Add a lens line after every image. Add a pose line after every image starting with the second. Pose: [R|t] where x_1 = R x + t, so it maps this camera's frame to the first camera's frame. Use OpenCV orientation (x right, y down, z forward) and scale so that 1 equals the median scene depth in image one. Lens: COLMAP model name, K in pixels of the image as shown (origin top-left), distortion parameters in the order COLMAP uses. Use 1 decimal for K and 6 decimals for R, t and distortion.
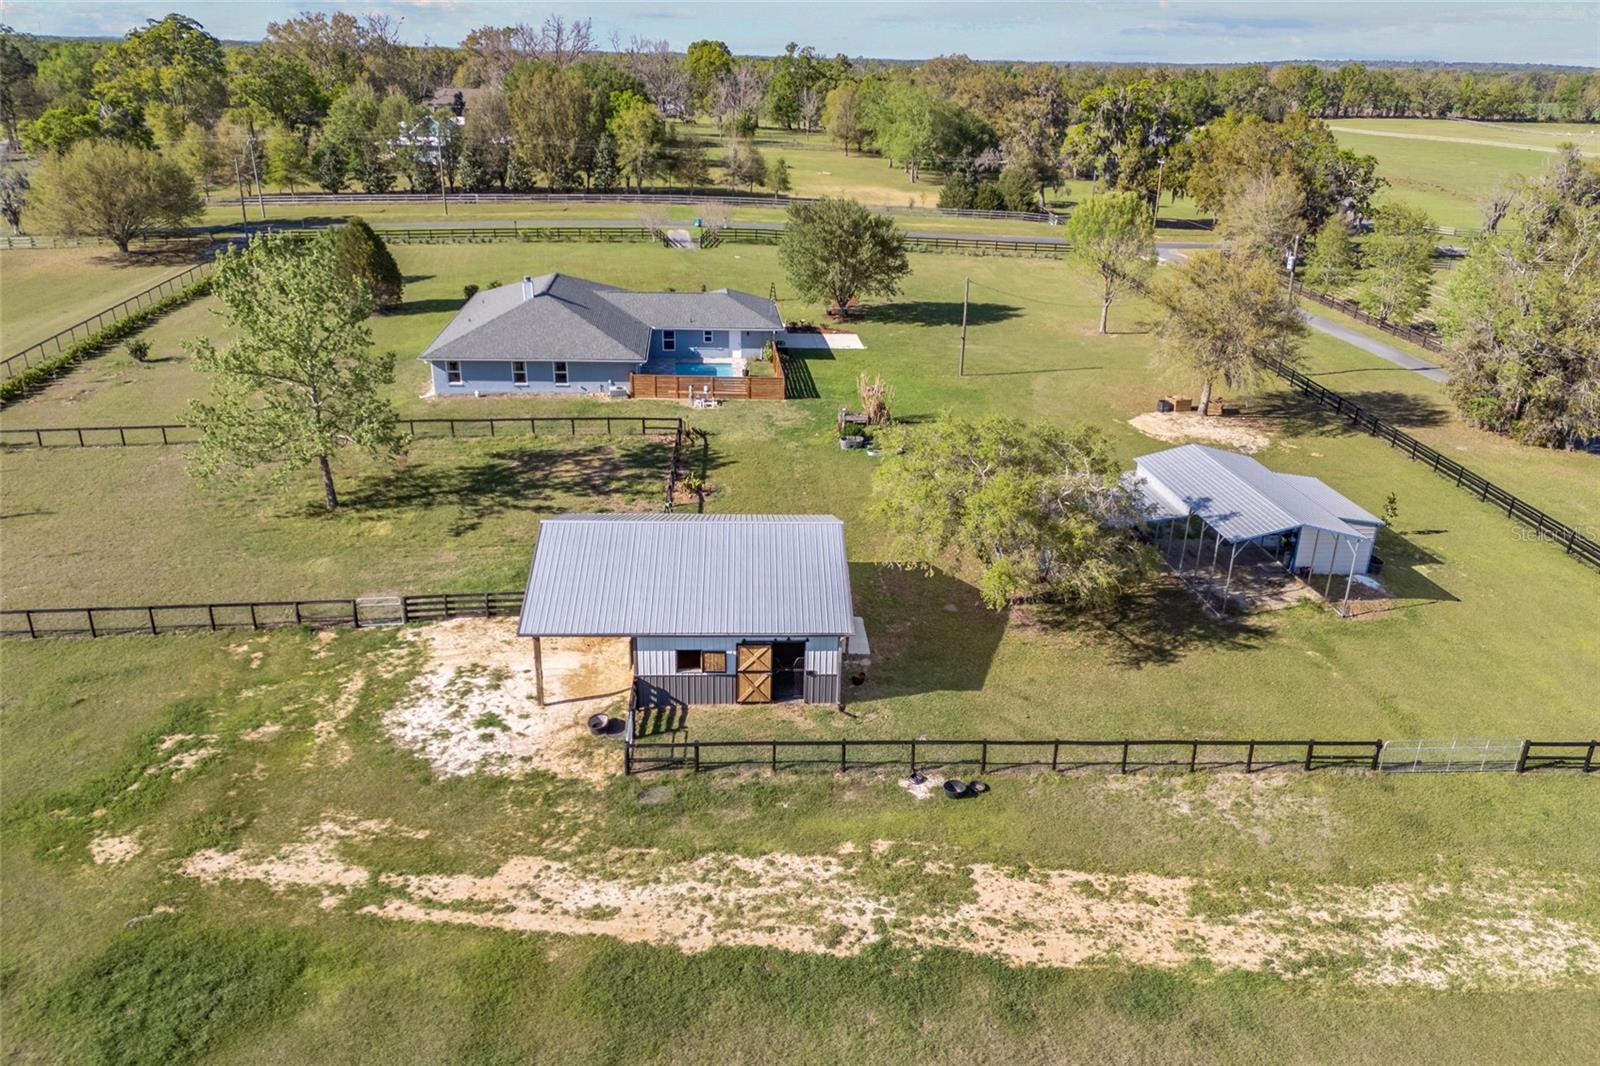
lens RADIAL K [[1190.4, 0, 813.3], [0, 1190.4, 536.6], [0, 0, 1]] dist [0.086992, -0.095627]
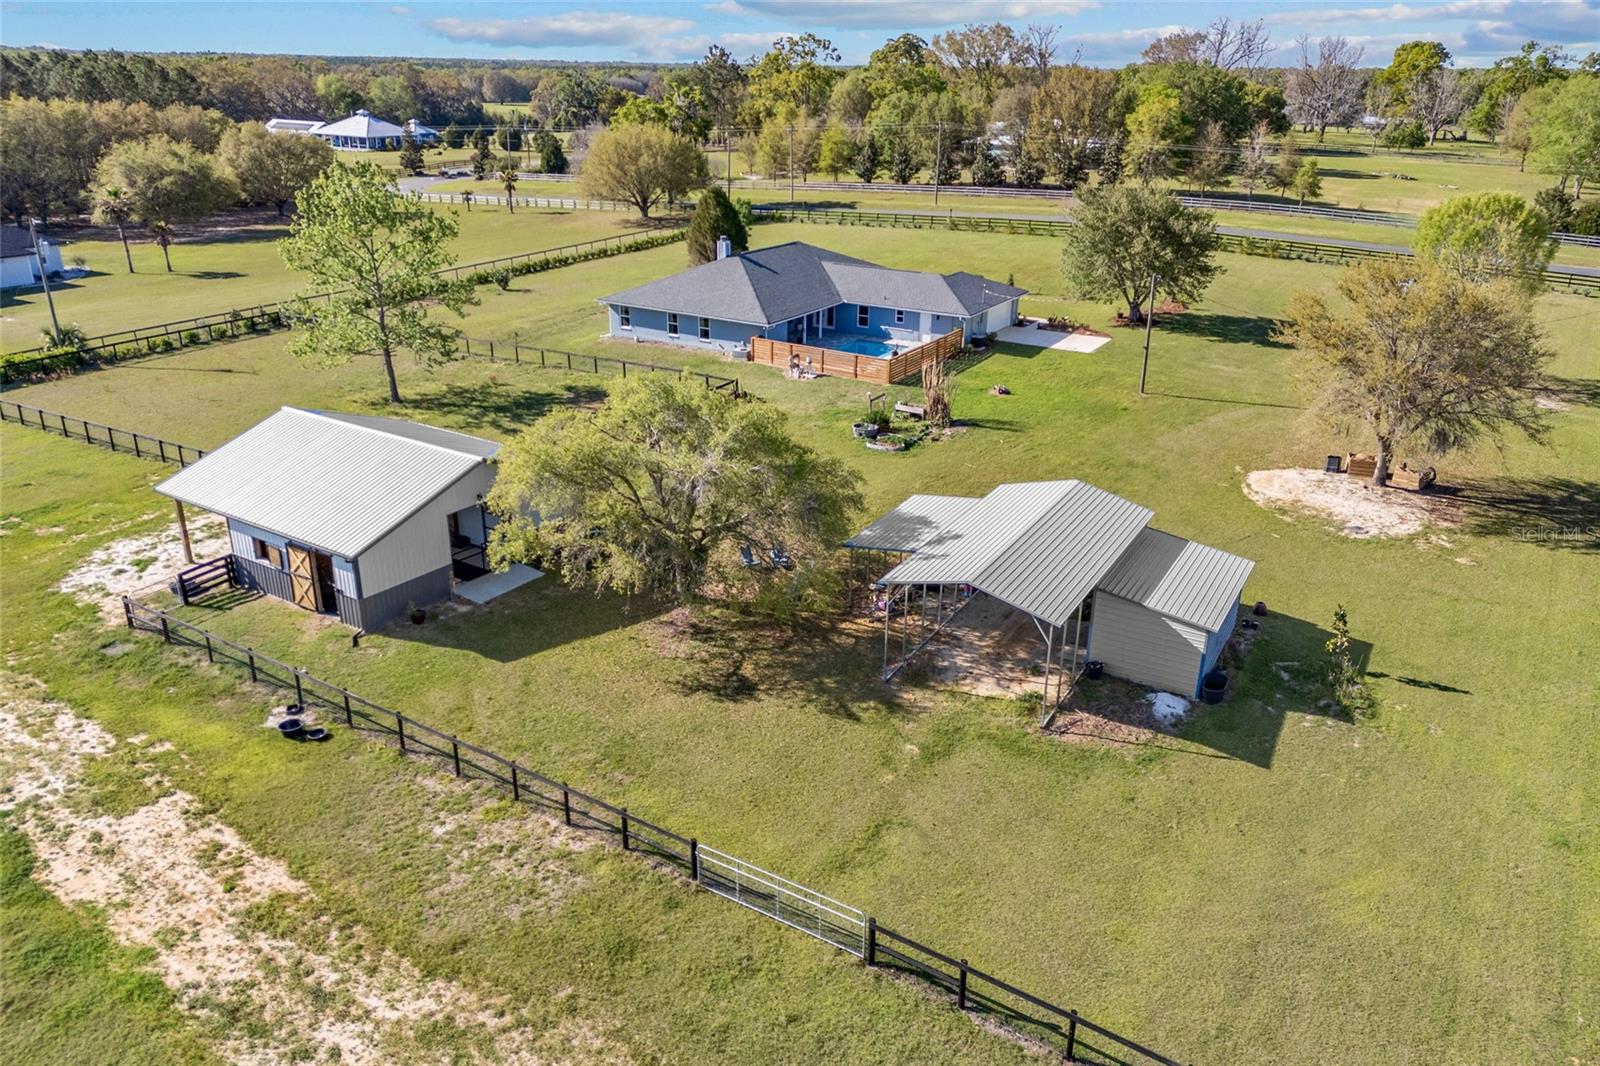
lens RADIAL K [[1183.5, 0, 800.0], [0, 1183.5, 533.0], [0, 0, 1]] dist [0.086119, -0.094512]
pose [[0.805193, 0.207299, -0.555600, 0.618503], [-0.216915, 0.974940, 0.049397, -0.045884], [0.551916, 0.080744, 0.829981, 0.289408]]
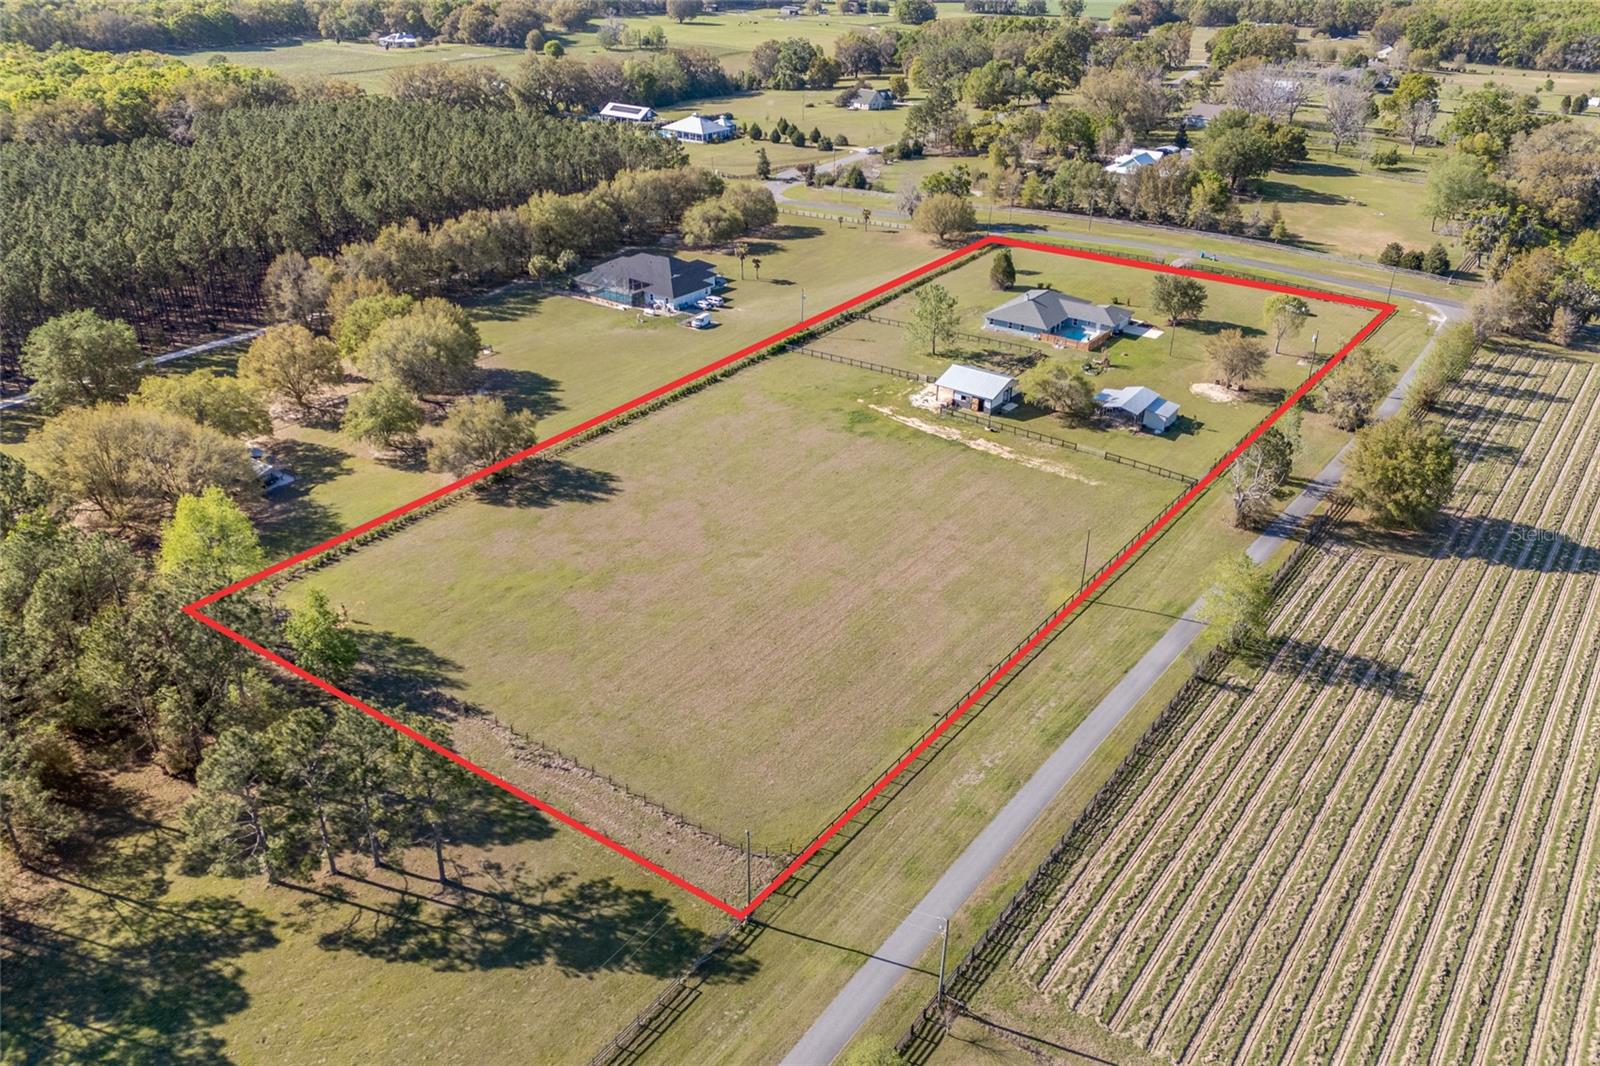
lens RADIAL K [[1194.3, 0, 800.0], [0, 1194.3, 533.0], [0, 0, 1]] dist [0.116185, -0.140549]
pose [[0.759727, 0.293806, -0.580080, 1.735746], [-0.242018, 0.955771, 0.167120, -0.017734], [0.603524, 0.013424, 0.797232, -2.389360]]
